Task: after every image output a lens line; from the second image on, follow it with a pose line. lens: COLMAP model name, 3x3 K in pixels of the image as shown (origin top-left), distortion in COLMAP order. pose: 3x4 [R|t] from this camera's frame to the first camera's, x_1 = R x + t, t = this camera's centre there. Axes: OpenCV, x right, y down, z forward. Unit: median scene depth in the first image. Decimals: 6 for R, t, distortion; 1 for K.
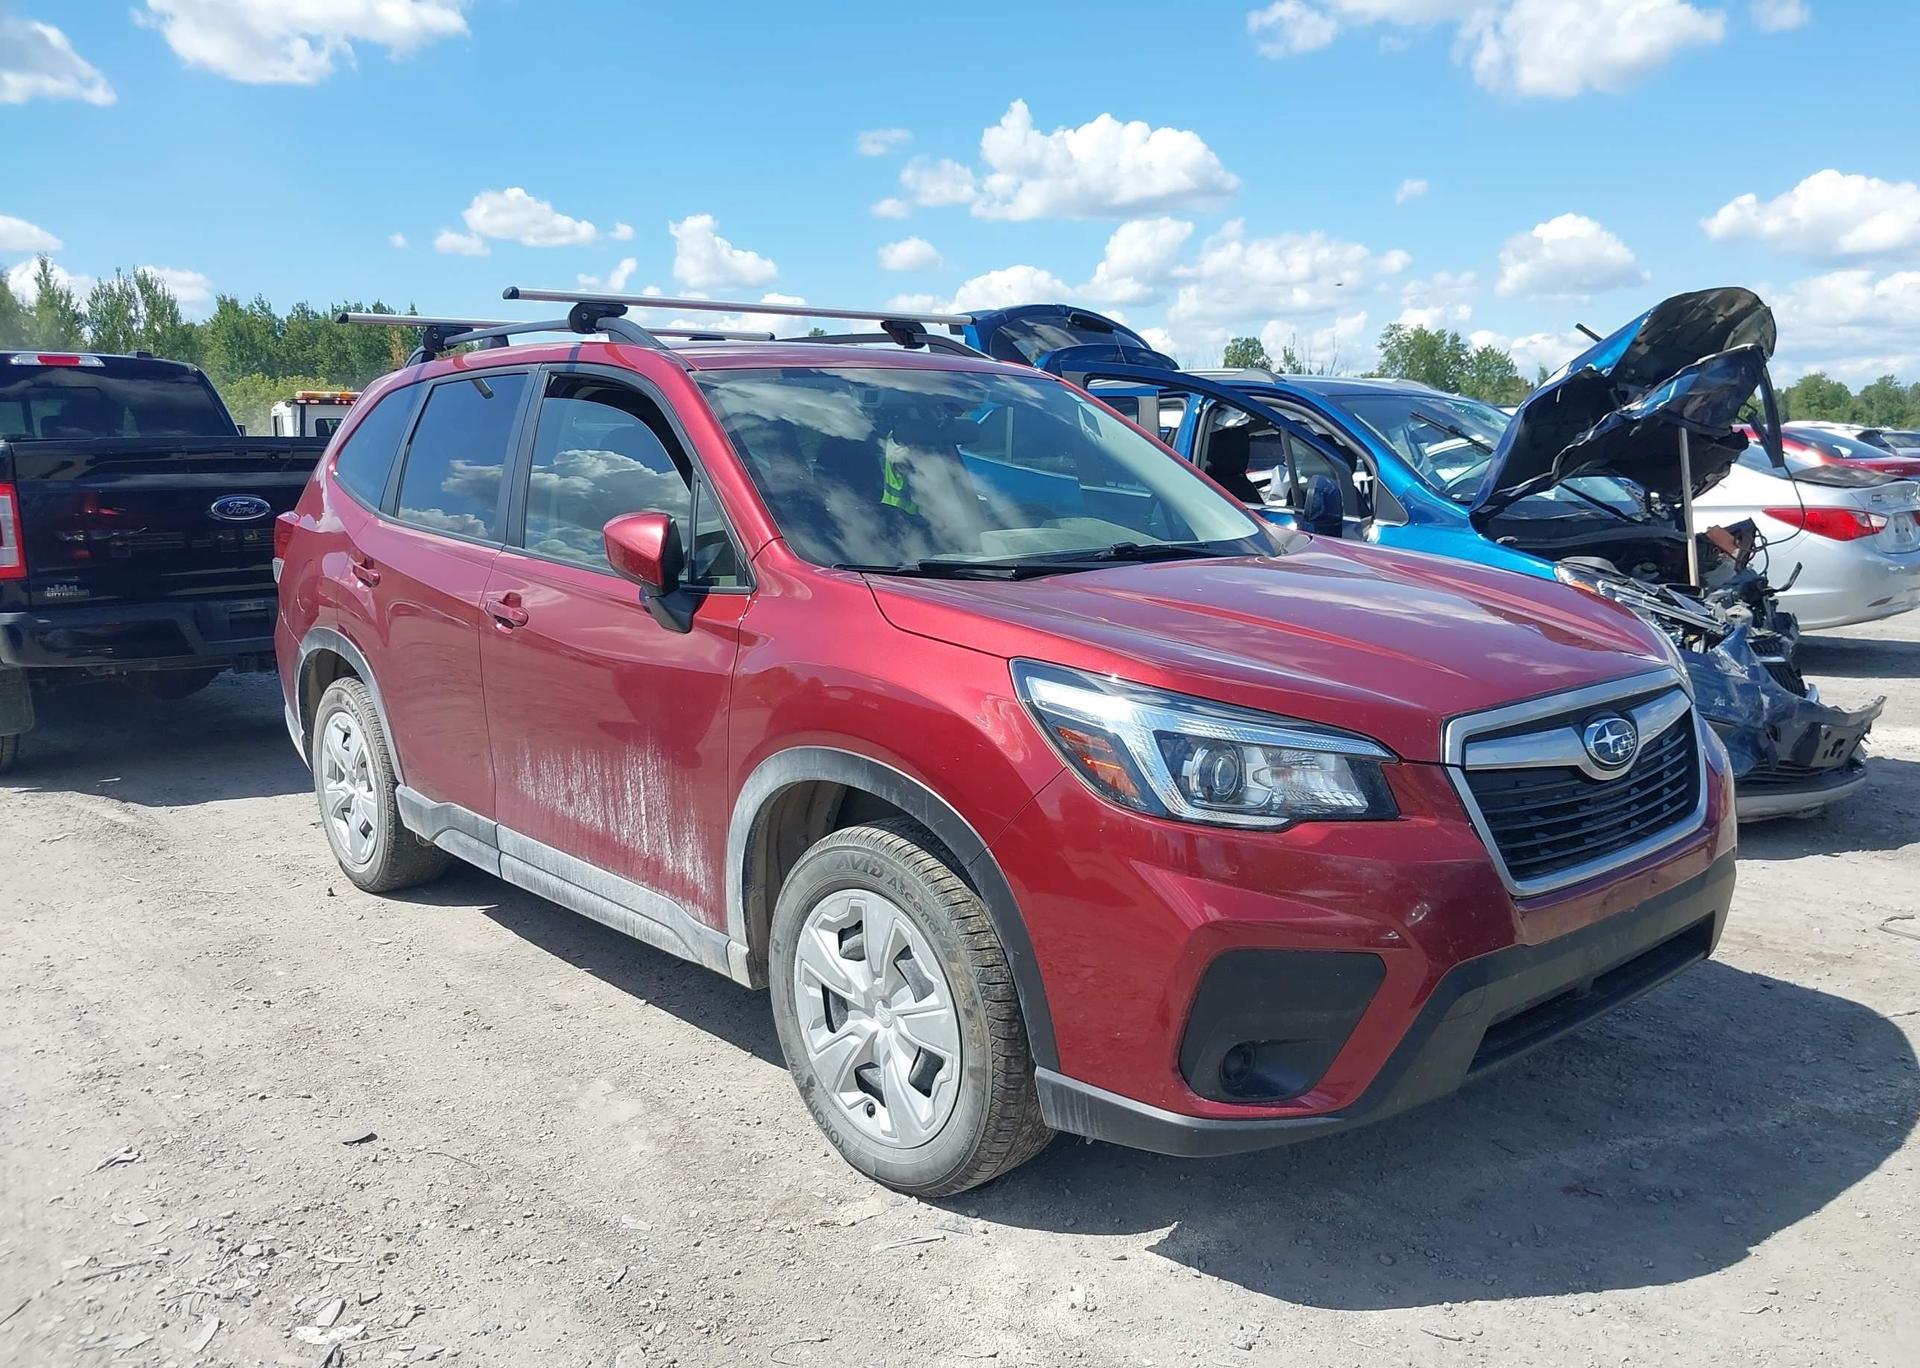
lens RADIAL K [[1560.2, 0, 960.0], [0, 1560.2, 684.0], [0, 0, 1]] dist [0.008012, -0.006831]
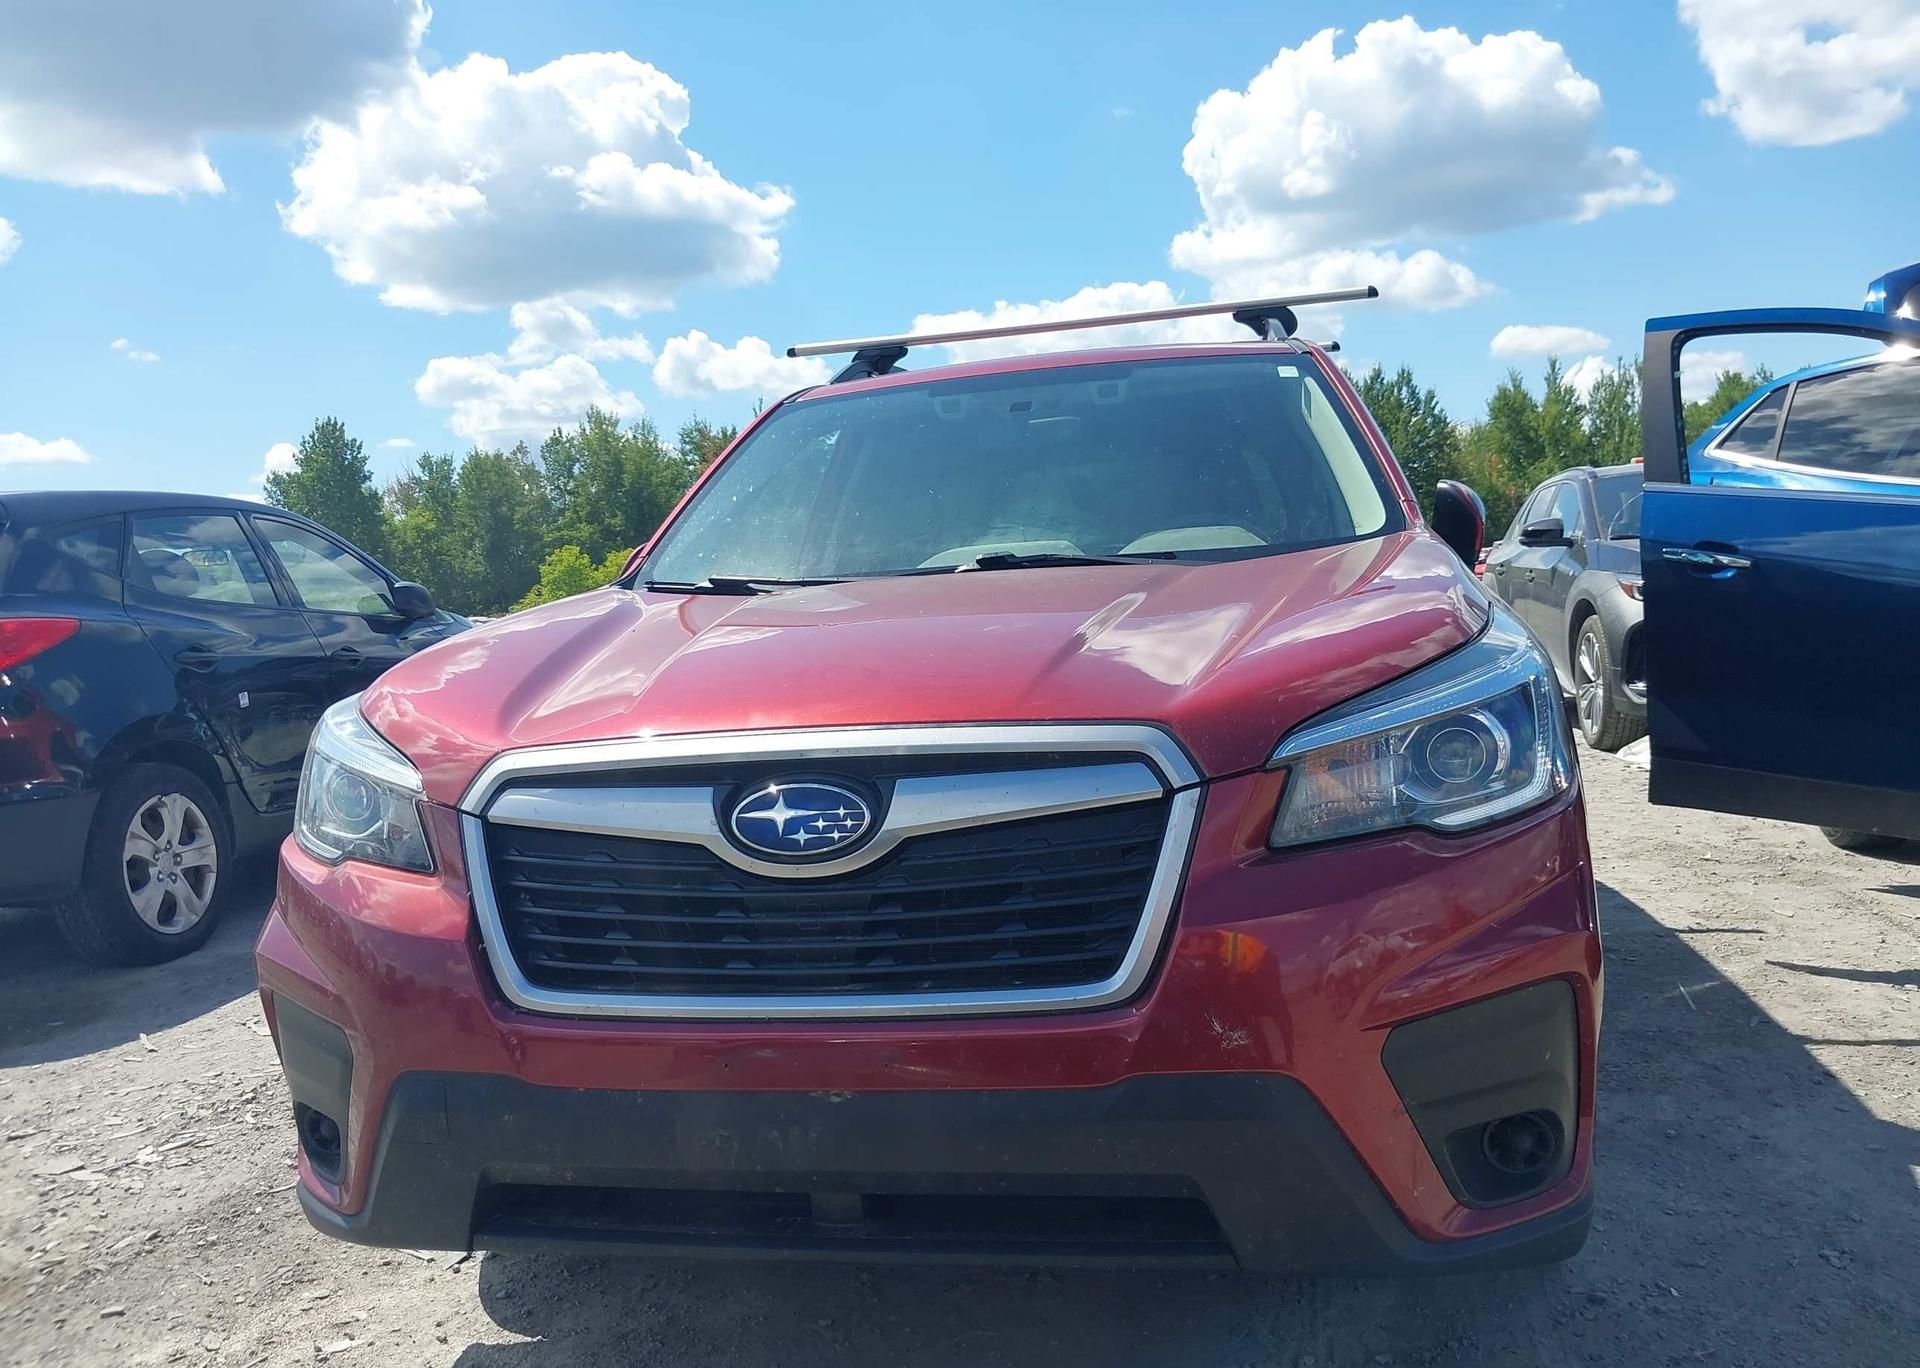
lens RADIAL K [[1562.6, 0, 967.1], [0, 1562.6, 677.2], [0, 0, 1]] dist [0.017098, -0.000515]
pose [[0.598798, 0.023014, -0.800569, 0.789576], [-0.066460, 0.997567, -0.021032, -0.010287], [0.798138, 0.065800, 0.598871, 0.541540]]
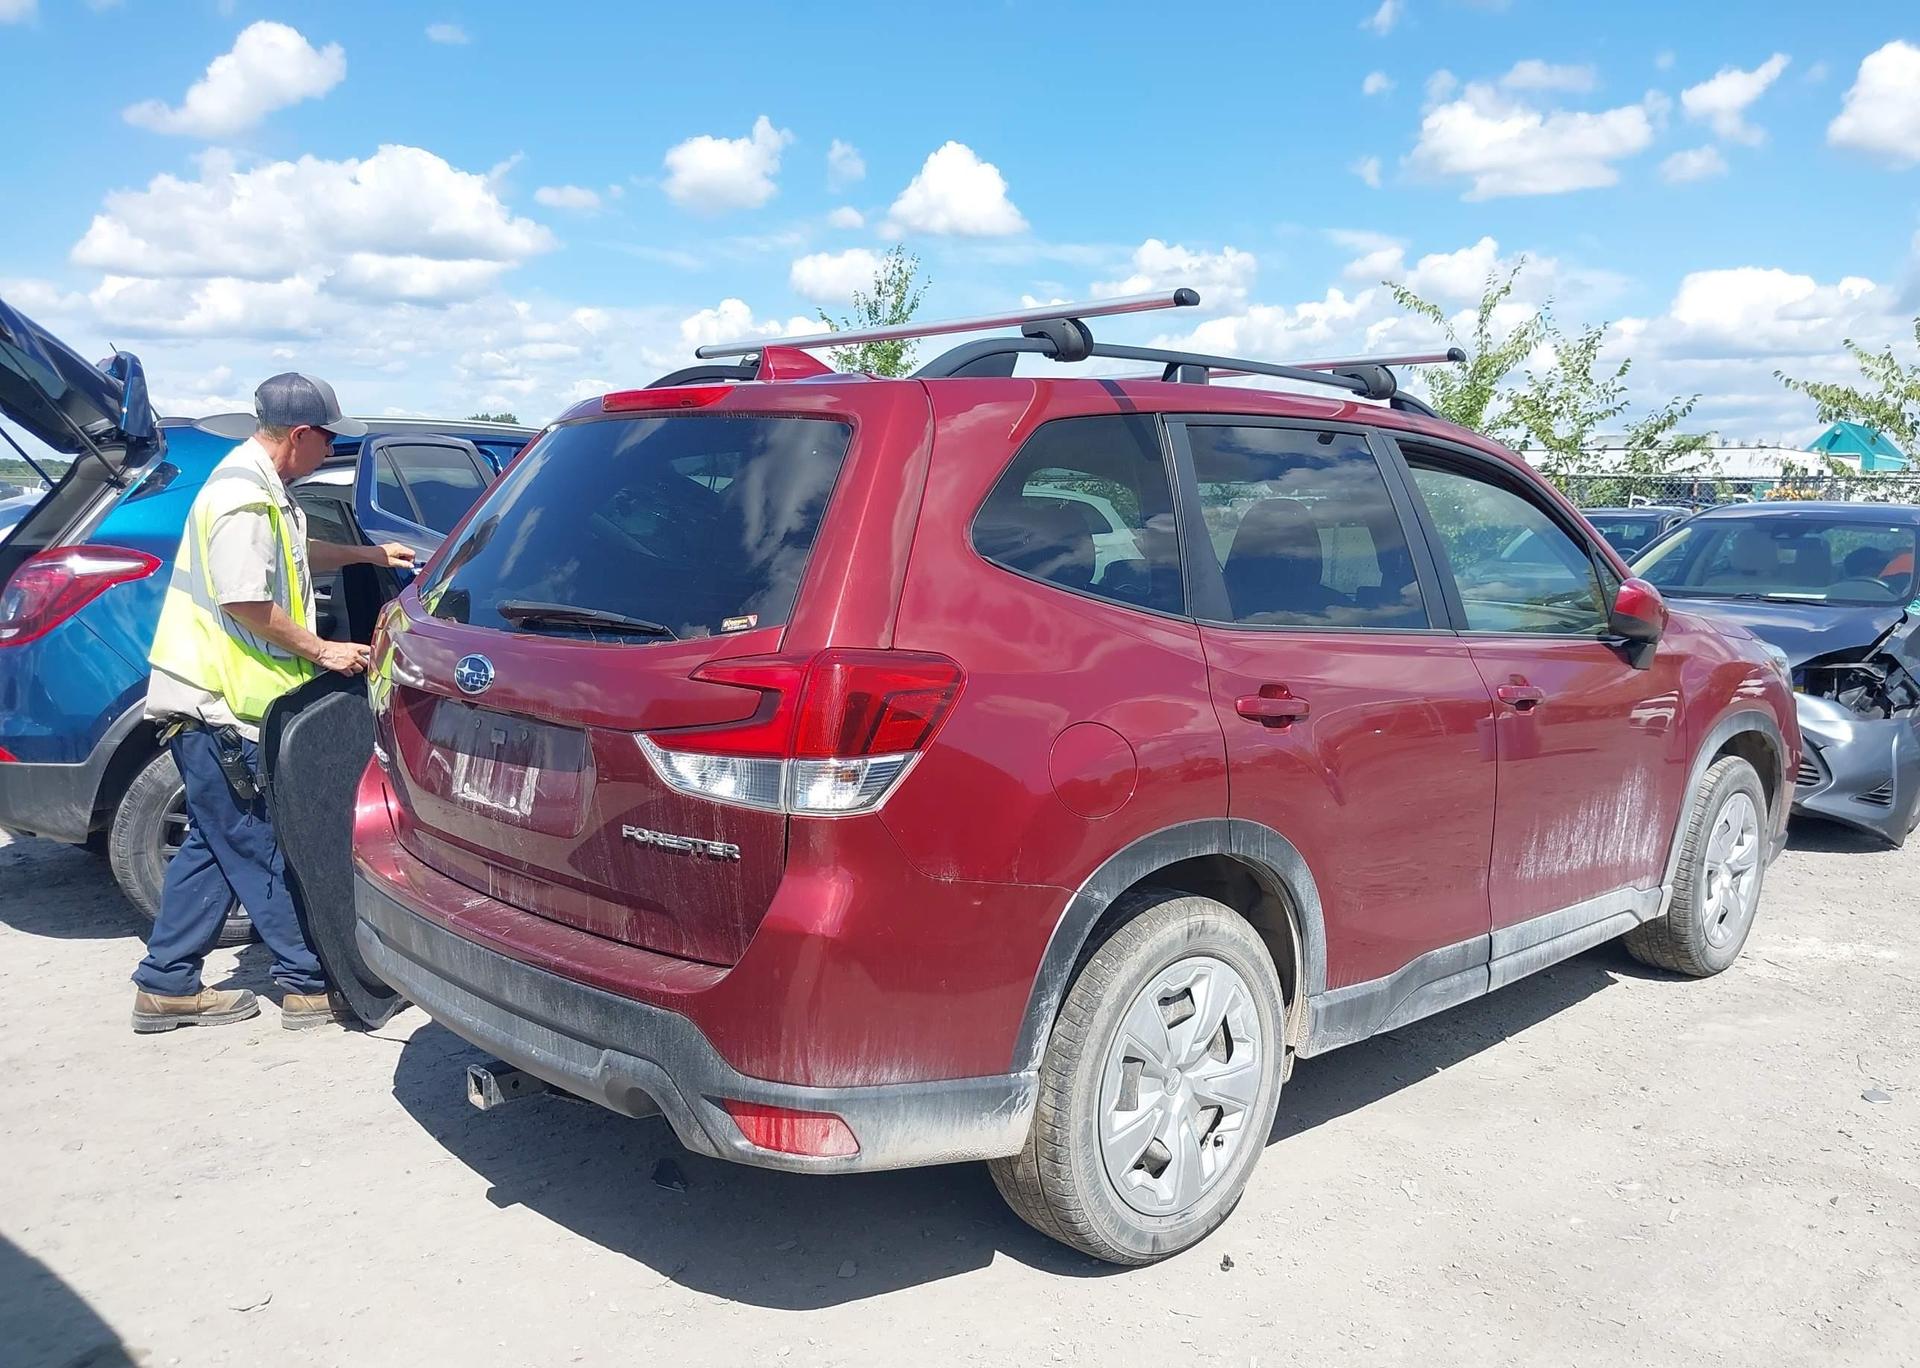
lens RADIAL K [[1561.6, 0, 960.0], [0, 1561.6, 684.0], [0, 0, 1]] dist [0.085563, -0.114587]
pose [[-0.059527, -0.098028, 0.993402, -1.429483], [0.138205, 0.984773, 0.105458, -0.235088], [-0.988613, 0.143571, -0.045073, 1.612657]]
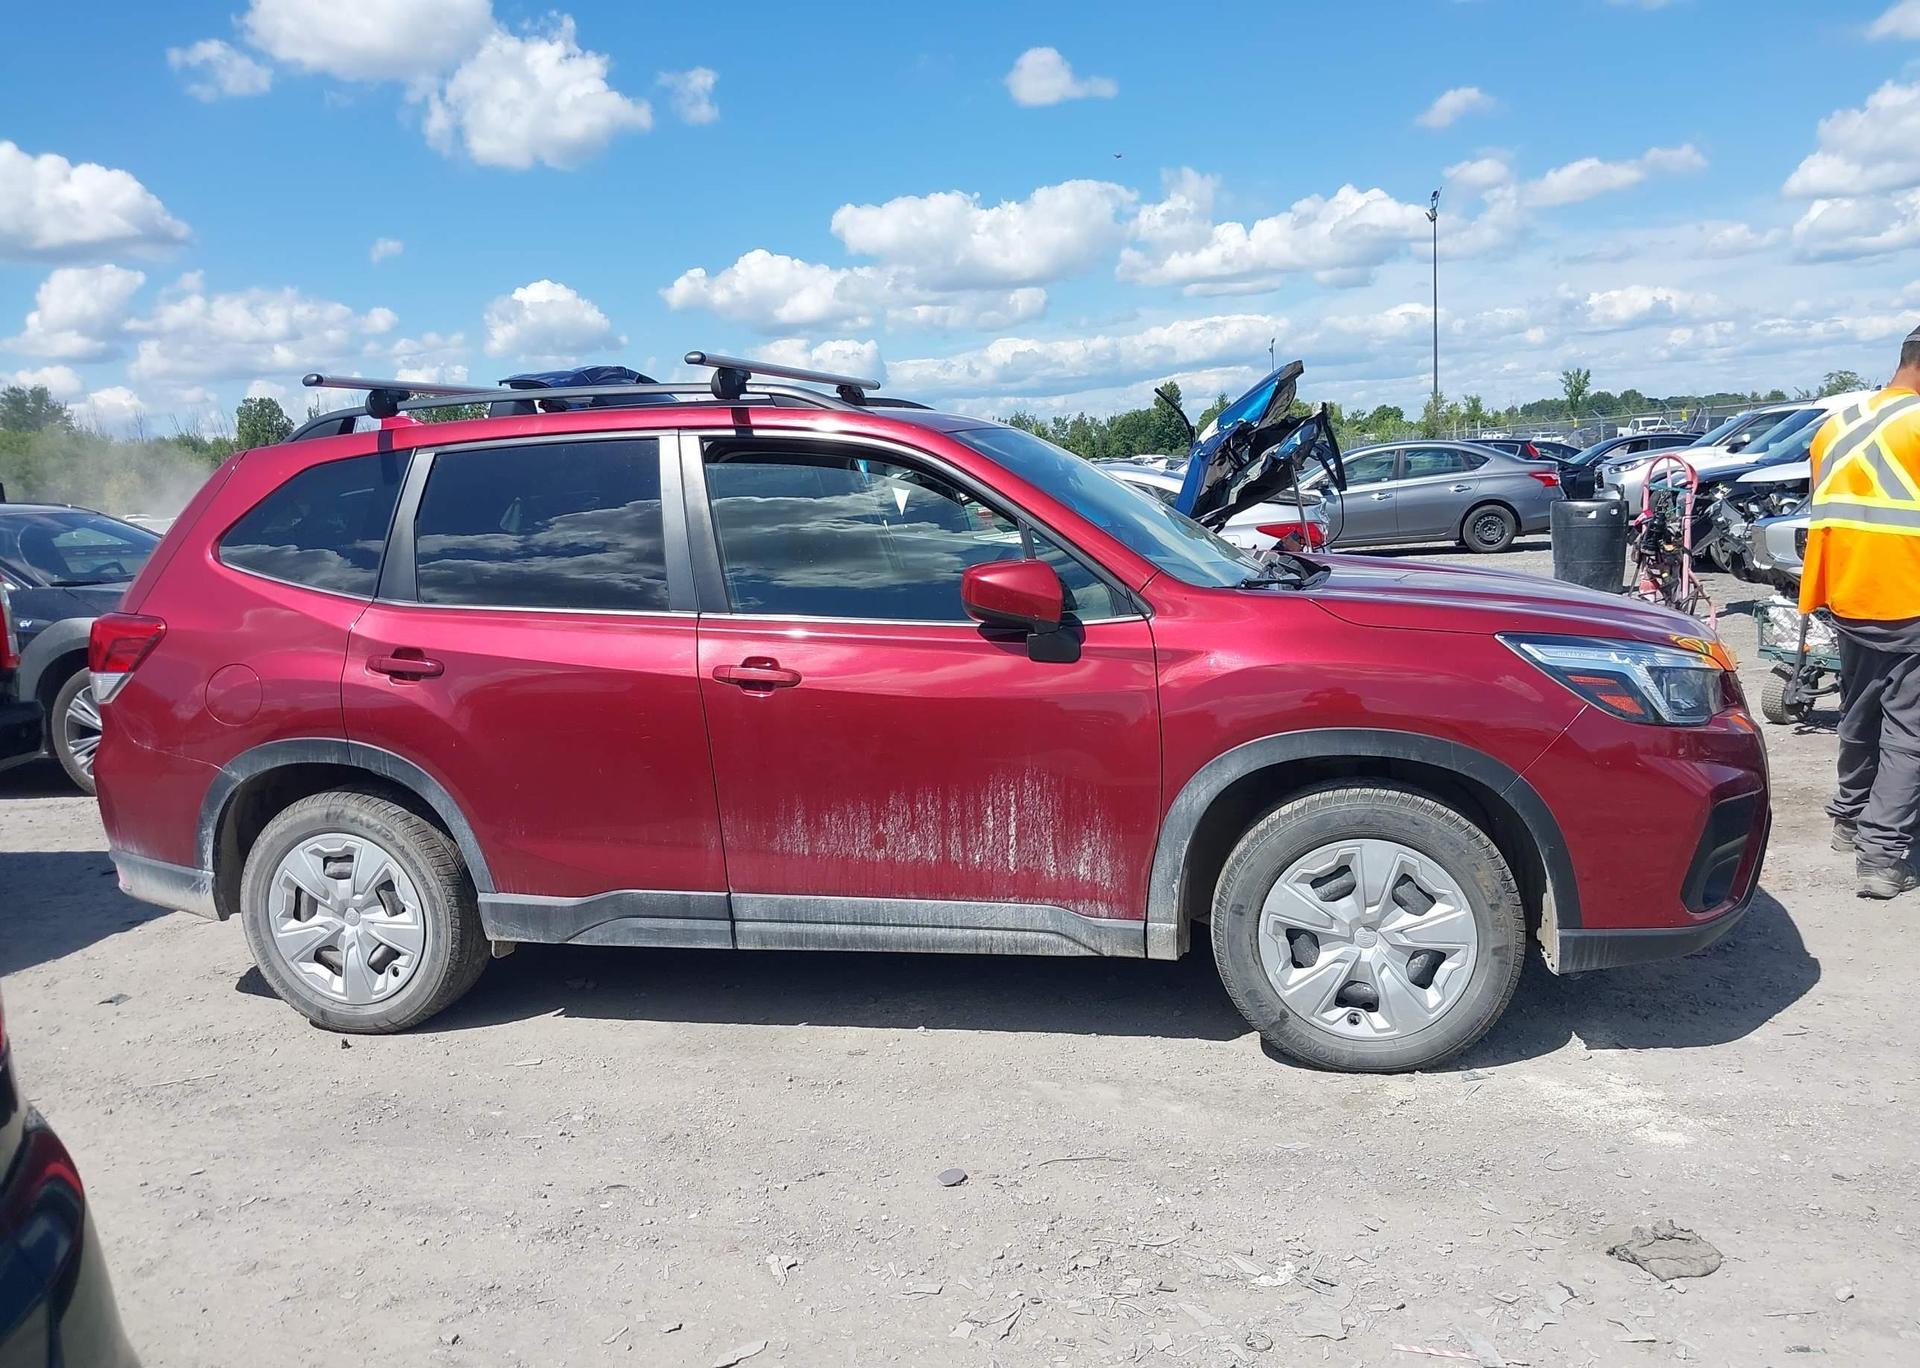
lens RADIAL K [[1562.6, 0, 967.1], [0, 1562.6, 677.2], [0, 0, 1]] dist [0.017098, -0.000515]
pose [[0.815823, -0.107144, 0.568290, -0.872191], [0.130737, 0.991417, -0.000763, -0.030257], [-0.563330, 0.074919, 0.822828, 0.116319]]
